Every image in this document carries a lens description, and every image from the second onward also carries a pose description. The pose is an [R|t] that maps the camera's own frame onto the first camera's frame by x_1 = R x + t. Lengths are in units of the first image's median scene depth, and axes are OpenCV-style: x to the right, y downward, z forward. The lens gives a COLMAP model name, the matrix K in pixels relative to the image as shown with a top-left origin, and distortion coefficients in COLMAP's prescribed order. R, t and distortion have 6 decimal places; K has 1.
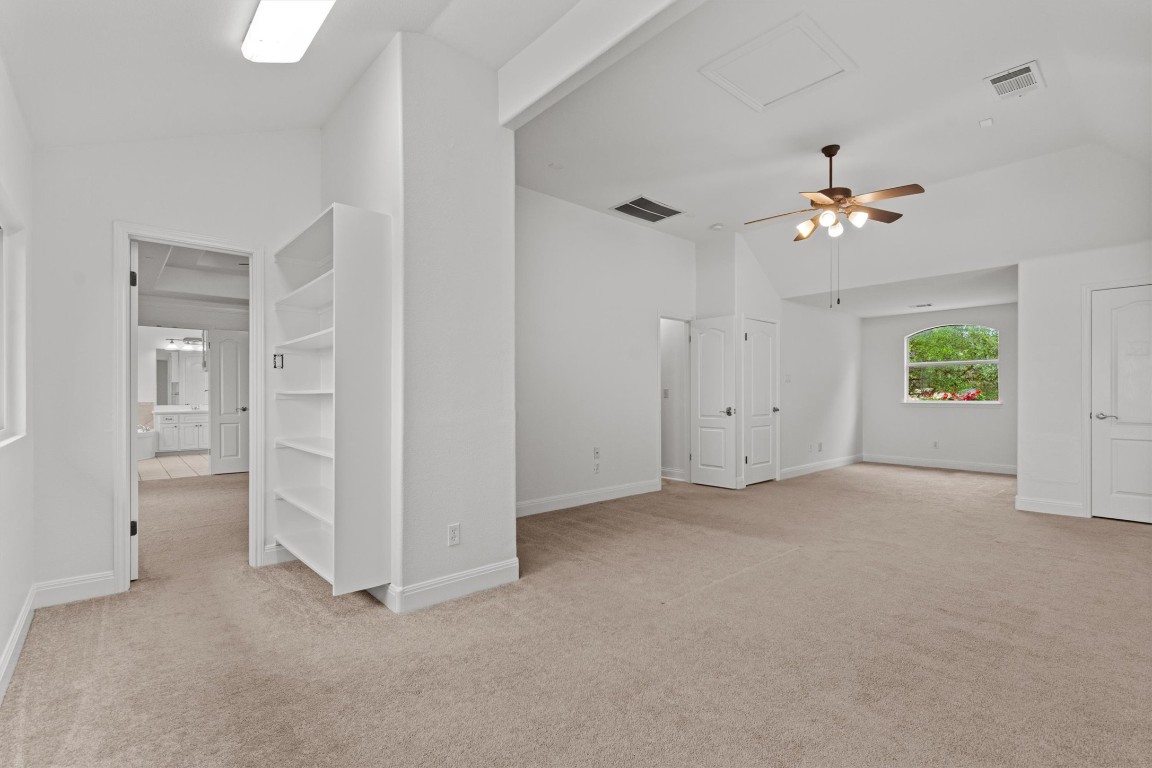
lens RADIAL K [[523.7, 0, 591.4], [0, 523.7, 397.5], [0, 0, 1]] dist [-0.000735, -0.000416]
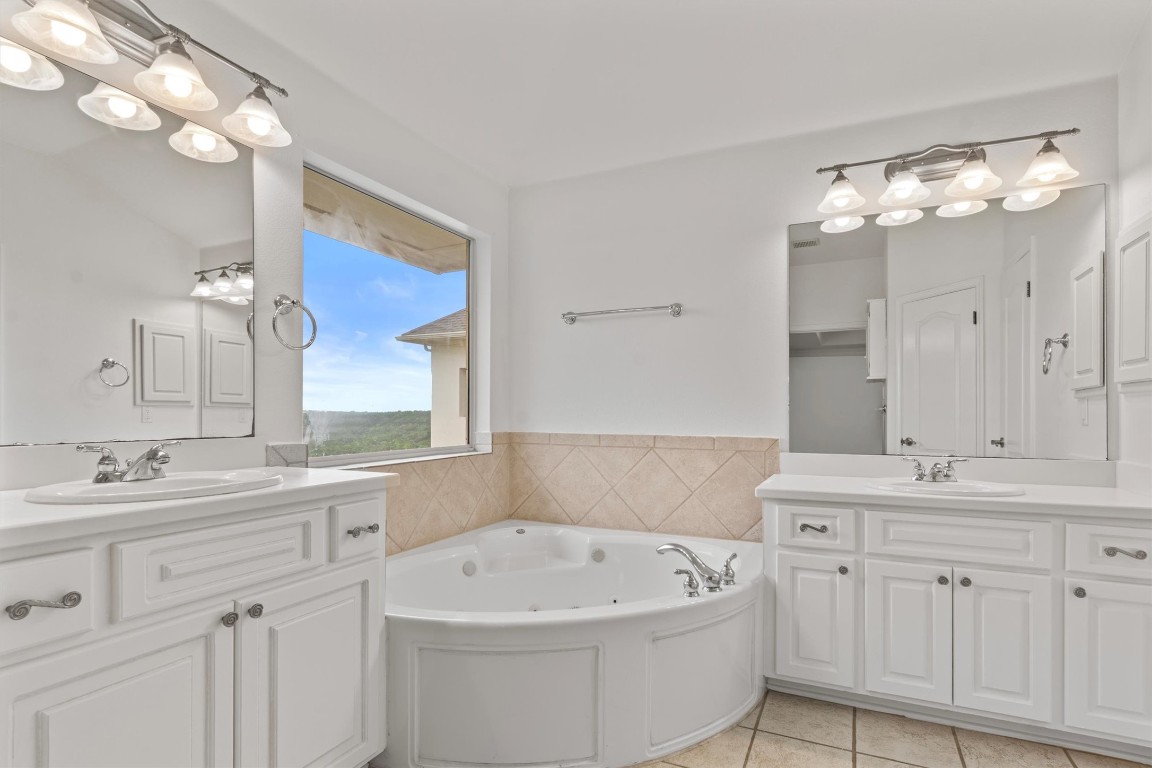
lens RADIAL K [[573.3, 0, 576.8], [0, 573.3, 417.0], [0, 0, 1]] dist [0.000011, -0.000115]
pose [[0.371258, -0.000083, -0.928530, -0.626410], [-0.002718, 0.999996, -0.001176, -0.000923], [0.928526, 0.002960, 0.371256, 0.820304]]
